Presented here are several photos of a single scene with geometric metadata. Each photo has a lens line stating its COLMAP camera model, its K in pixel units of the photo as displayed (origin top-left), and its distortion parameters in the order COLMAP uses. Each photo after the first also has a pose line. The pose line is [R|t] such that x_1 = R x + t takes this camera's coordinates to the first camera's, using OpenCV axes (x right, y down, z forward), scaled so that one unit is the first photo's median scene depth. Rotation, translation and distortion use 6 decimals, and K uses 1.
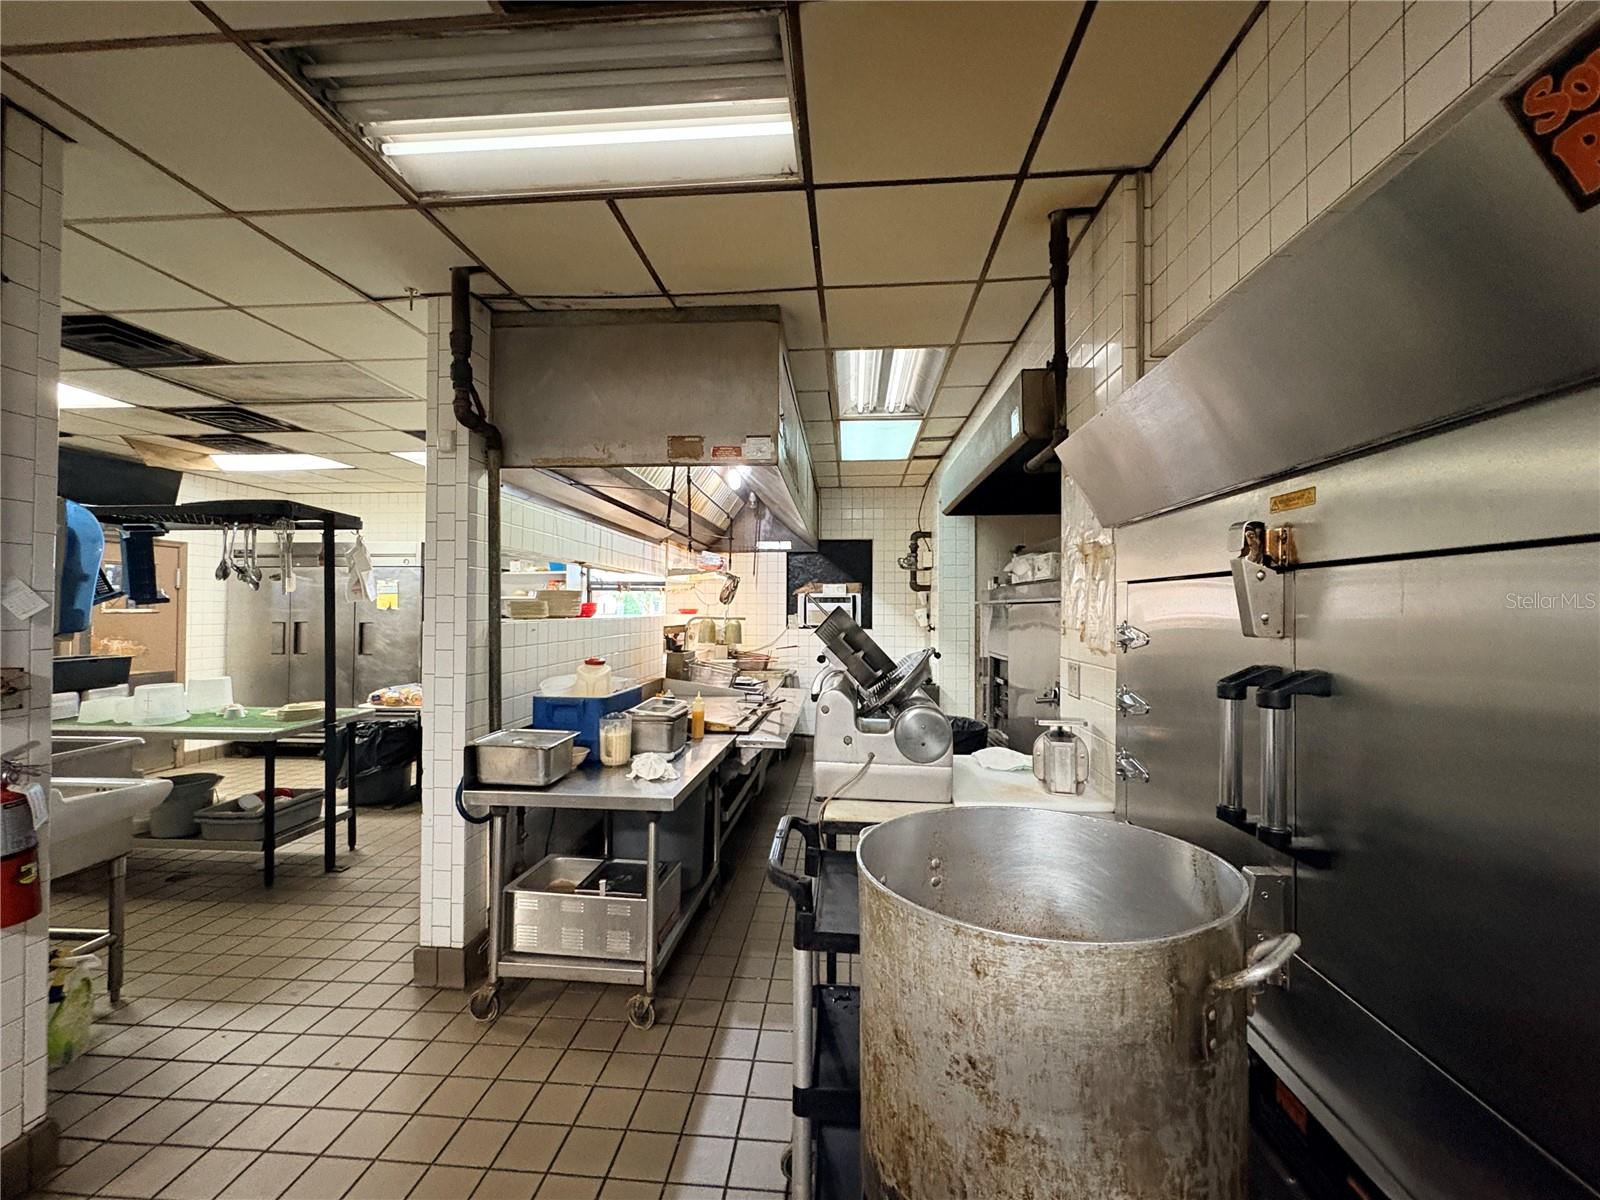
lens RADIAL K [[654.2, 0, 800.1], [0, 654.2, 598.3], [0, 0, 1]] dist [-0.000440, -0.000282]
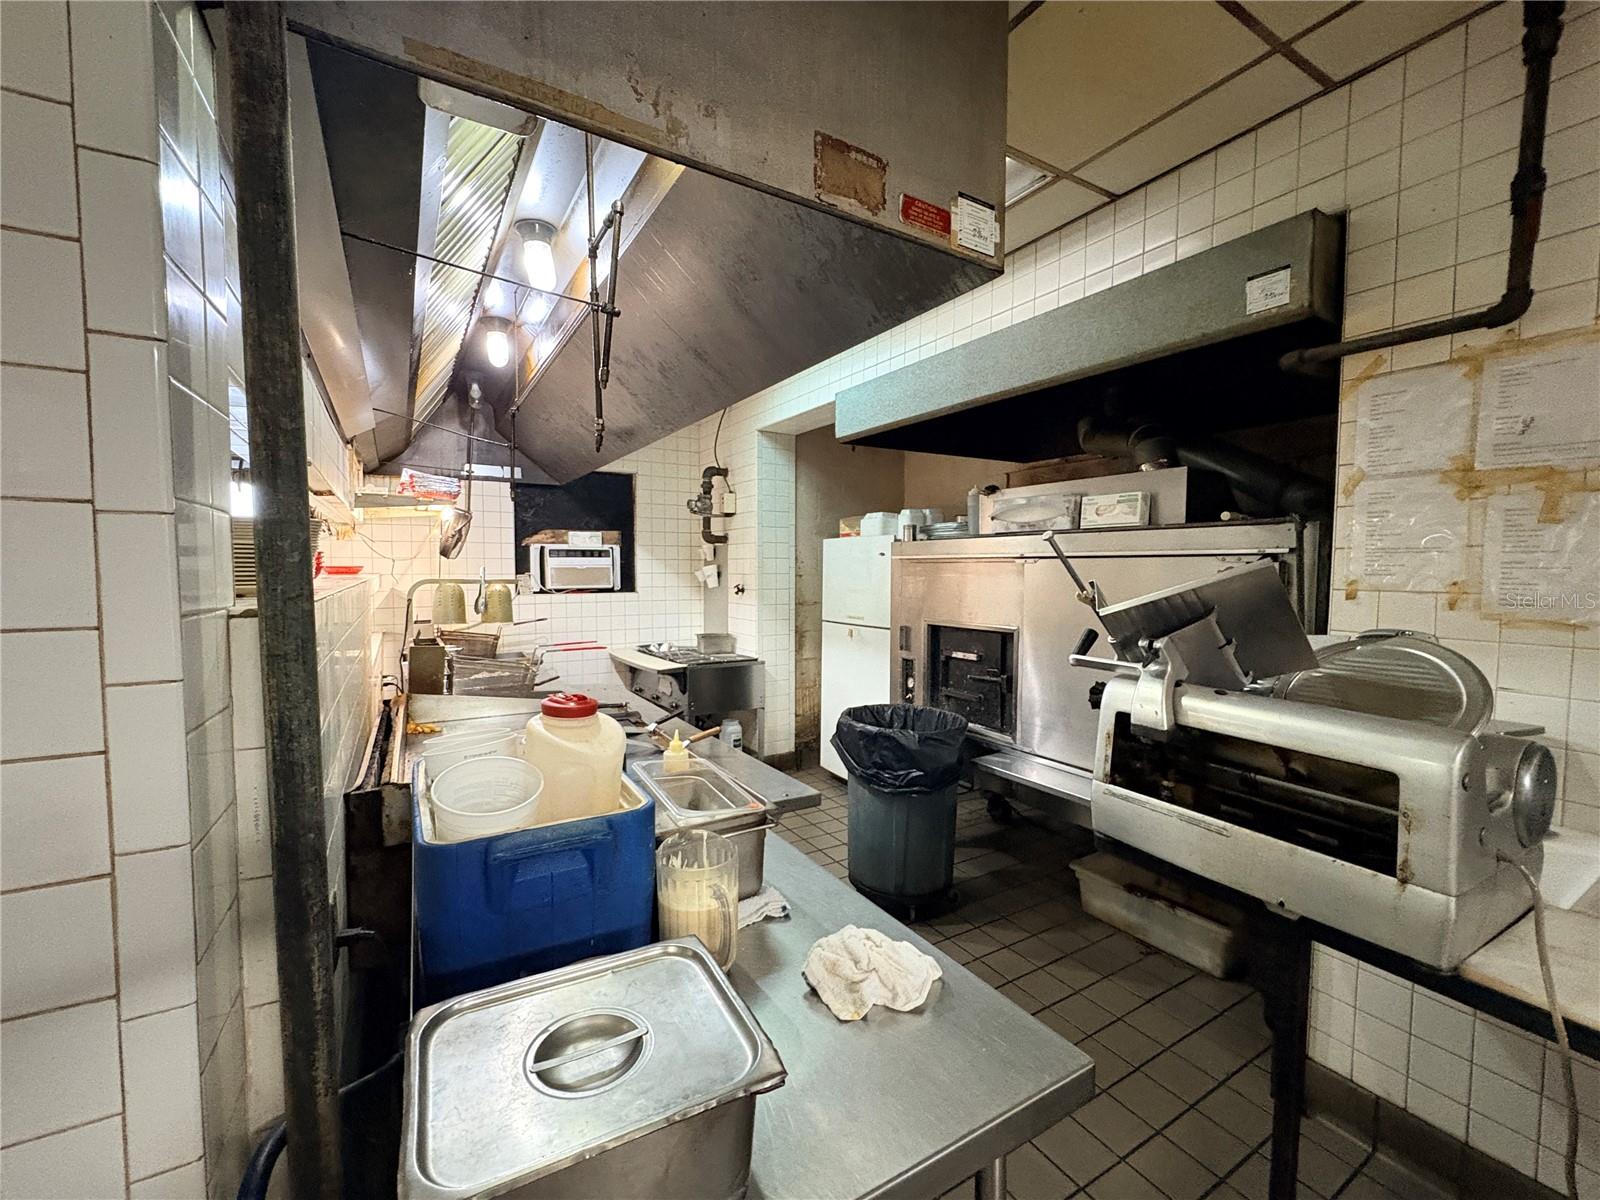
lens RADIAL K [[654.2, 0, 793.7], [0, 654.2, 599.0], [0, 0, 1]] dist [-0.000440, -0.000282]
pose [[0.818017, -0.031002, 0.574358, -0.183137], [-0.007510, 0.997886, 0.064560, 0.004421], [-0.575145, -0.057124, 0.816055, 0.271756]]
